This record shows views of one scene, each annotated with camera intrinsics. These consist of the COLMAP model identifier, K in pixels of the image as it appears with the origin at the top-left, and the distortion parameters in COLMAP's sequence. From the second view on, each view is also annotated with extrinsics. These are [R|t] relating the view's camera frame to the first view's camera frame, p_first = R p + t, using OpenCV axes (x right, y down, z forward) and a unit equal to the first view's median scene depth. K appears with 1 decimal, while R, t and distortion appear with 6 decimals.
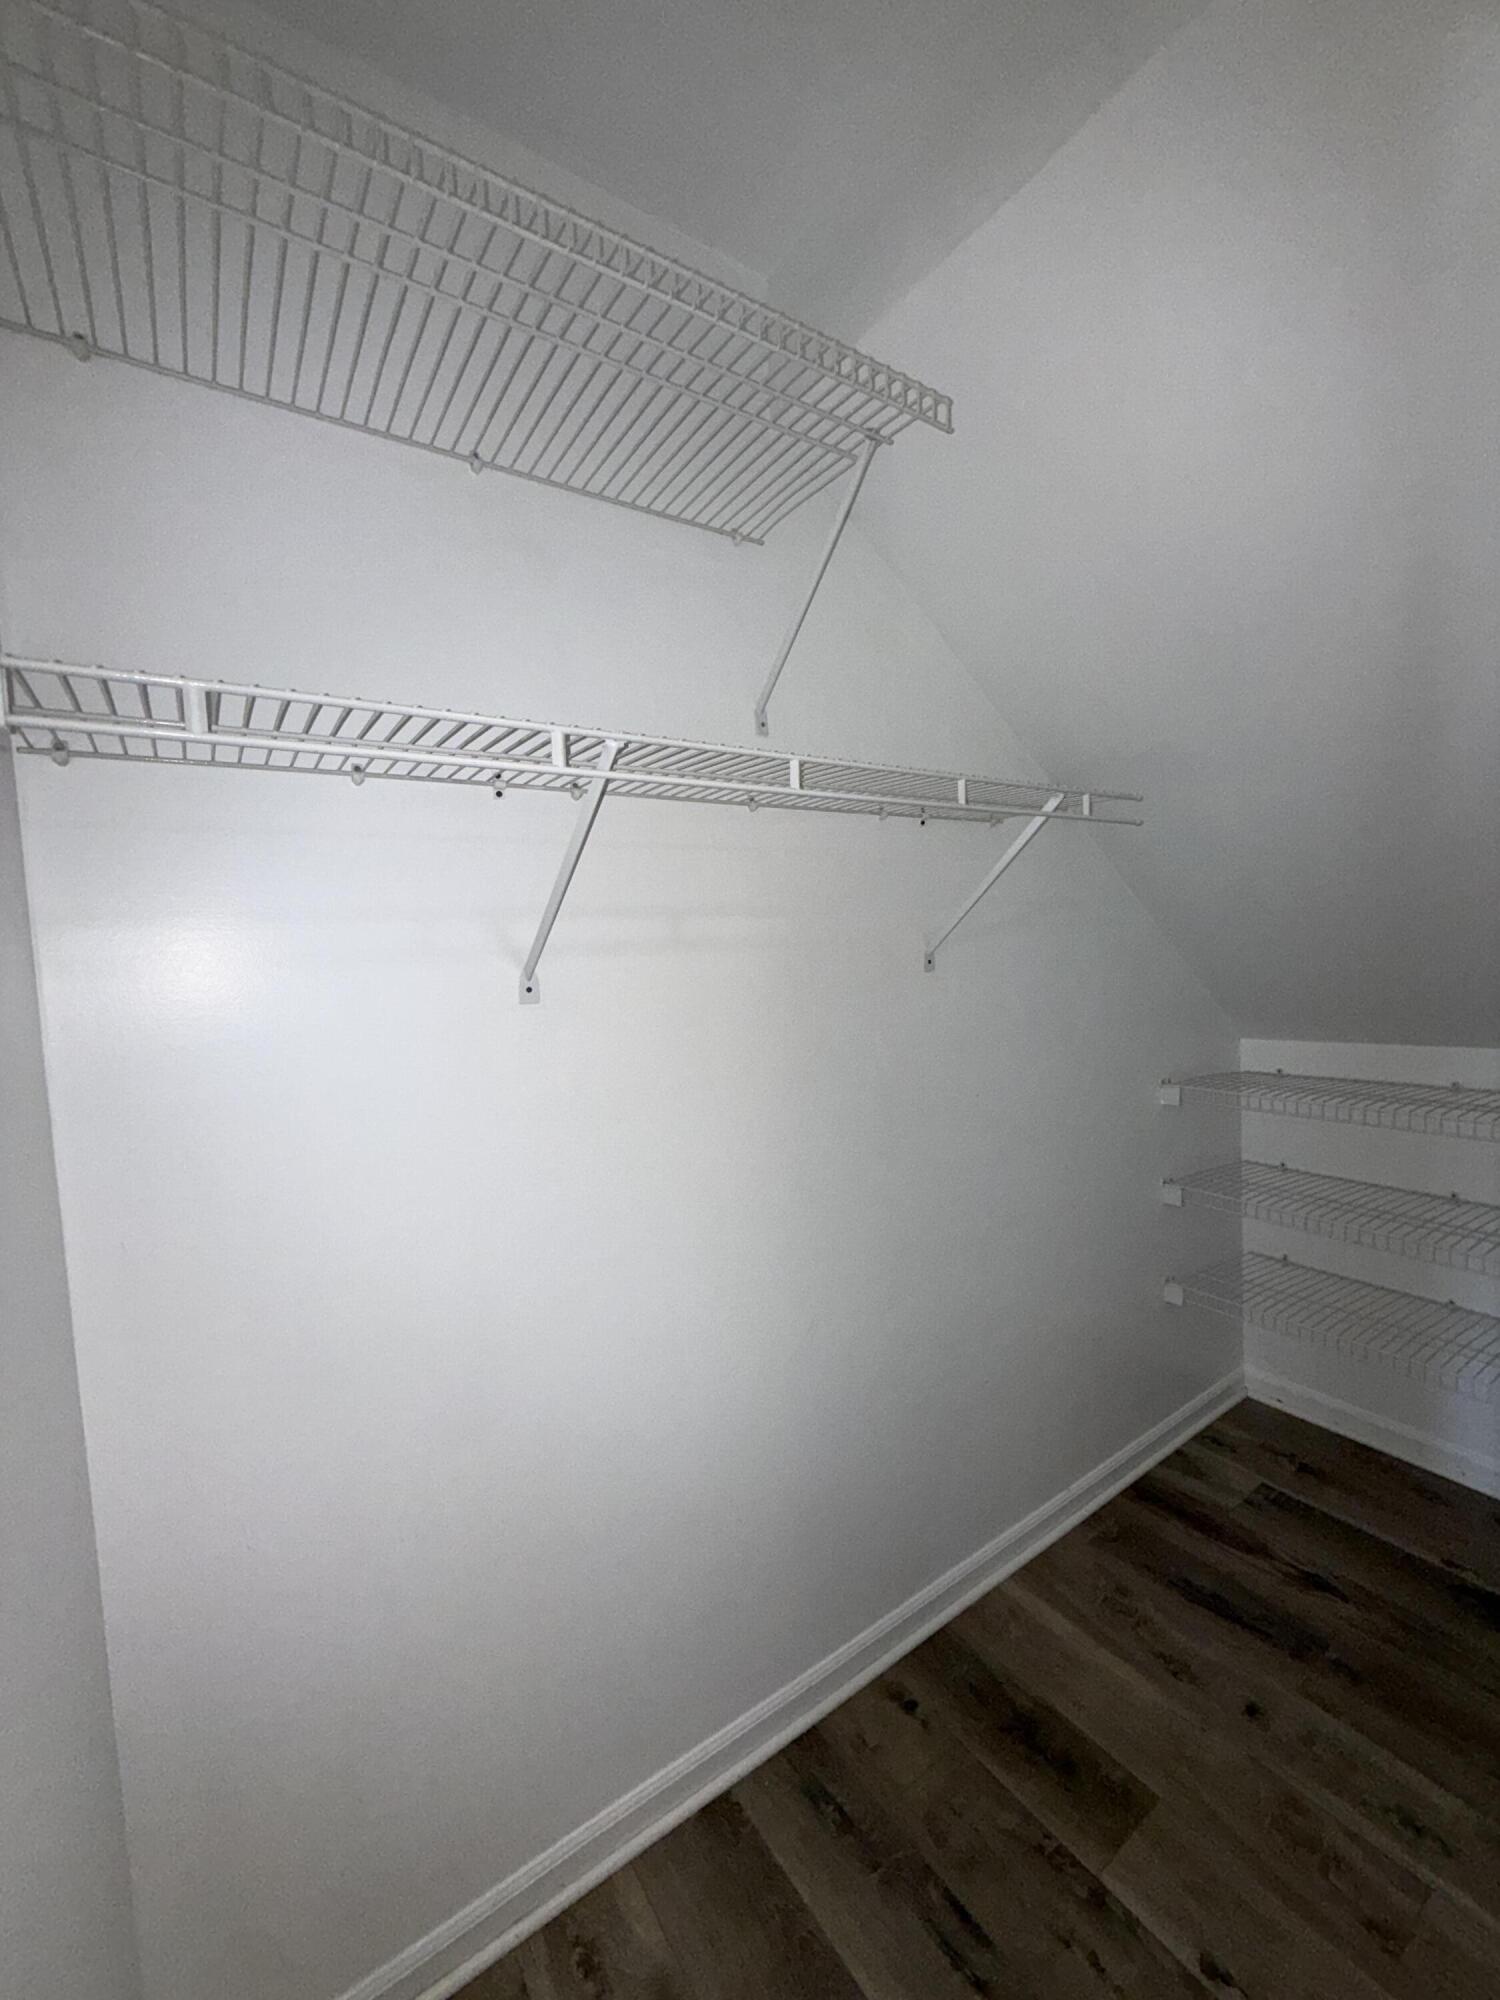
lens RADIAL K [[796.8, 0, 749.7], [0, 796.8, 997.0], [0, 0, 1]] dist [-0.008213, 0.000651]
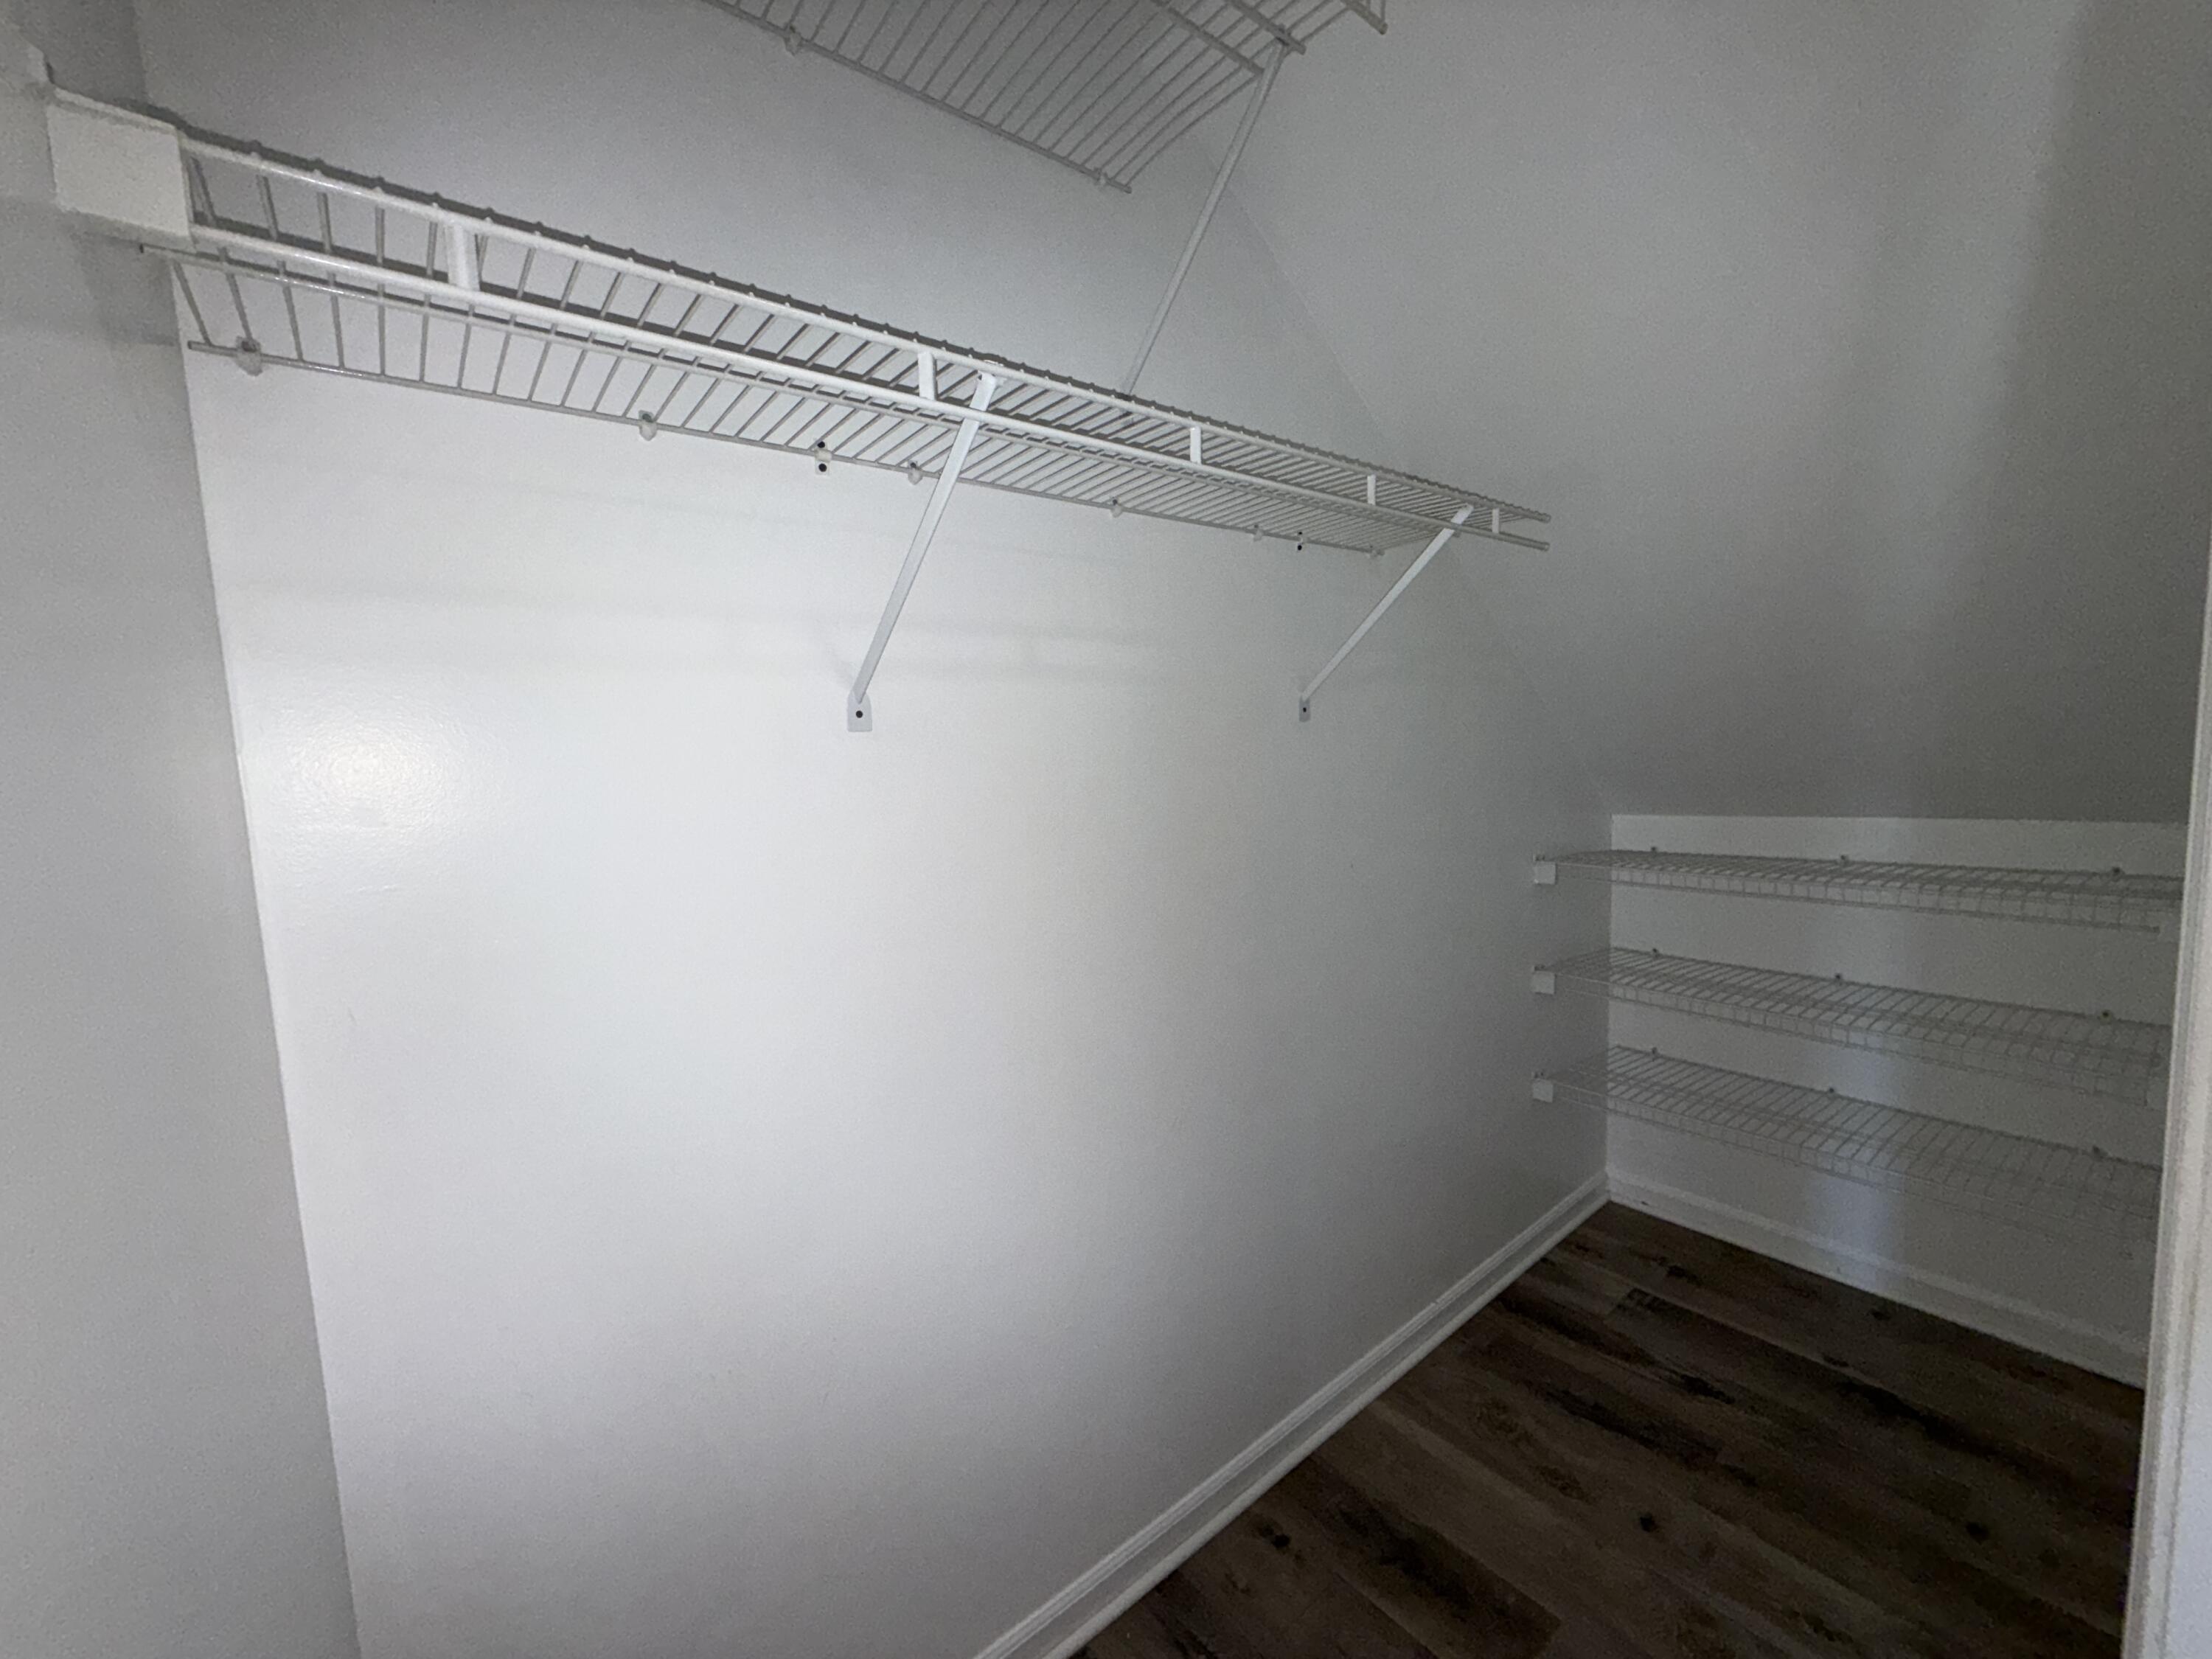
lens RADIAL K [[881.2, 0, 1105.5], [0, 881.2, 829.3], [0, 0, 1]] dist [-0.008213, 0.000651]
pose [[0.997182, -0.002491, 0.074978, -0.066210], [-0.000133, 0.999388, 0.034969, 0.054418], [-0.075019, -0.034880, 0.996572, 0.053517]]
